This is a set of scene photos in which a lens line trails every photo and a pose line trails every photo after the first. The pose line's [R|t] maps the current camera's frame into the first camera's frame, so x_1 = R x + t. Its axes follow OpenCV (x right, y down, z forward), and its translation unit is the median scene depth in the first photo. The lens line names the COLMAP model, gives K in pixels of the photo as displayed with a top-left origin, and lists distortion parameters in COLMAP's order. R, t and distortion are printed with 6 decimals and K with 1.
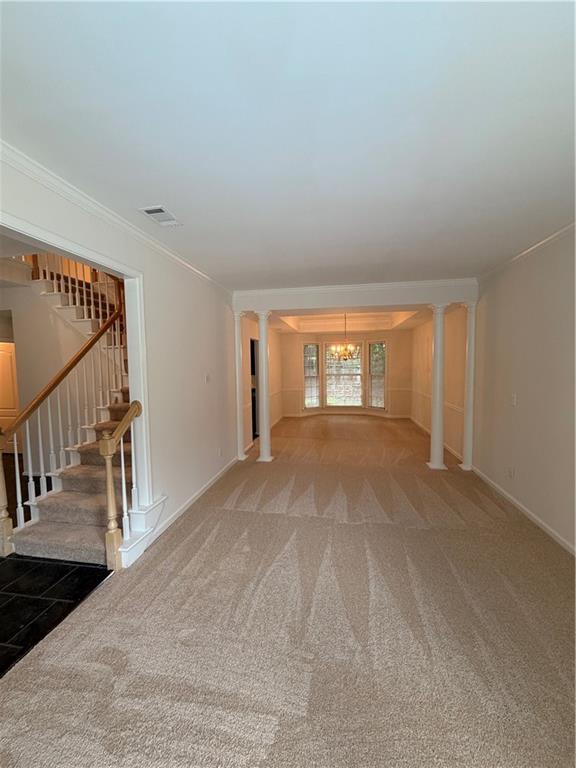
lens RADIAL K [[305.1, 0, 289.5], [0, 305.1, 382.5], [0, 0, 1]] dist [0.000342, 0.000655]
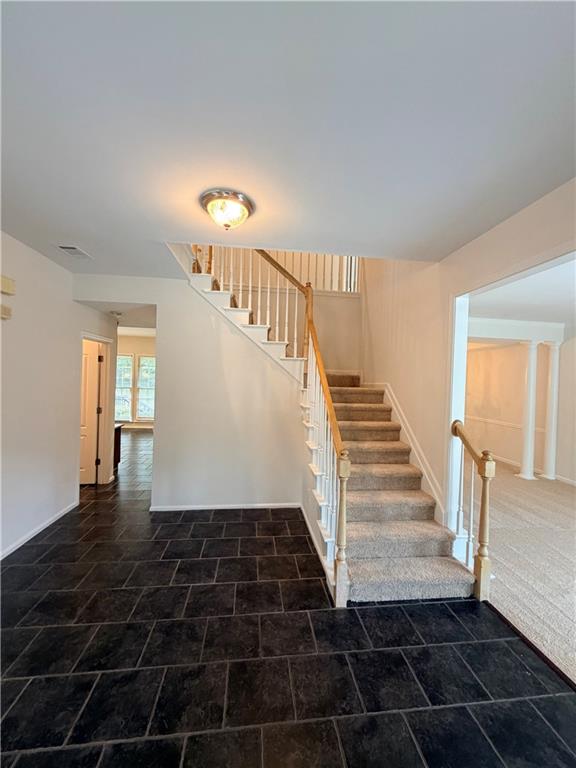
lens RADIAL K [[305.1, 0, 287.0], [0, 305.1, 382.1], [0, 0, 1]] dist [0.000342, 0.000655]
pose [[0.957871, 0.045345, 0.283595, -0.822419], [-0.030751, 0.997974, -0.055704, 0.004446], [-0.285547, 0.044636, 0.957325, 0.132574]]
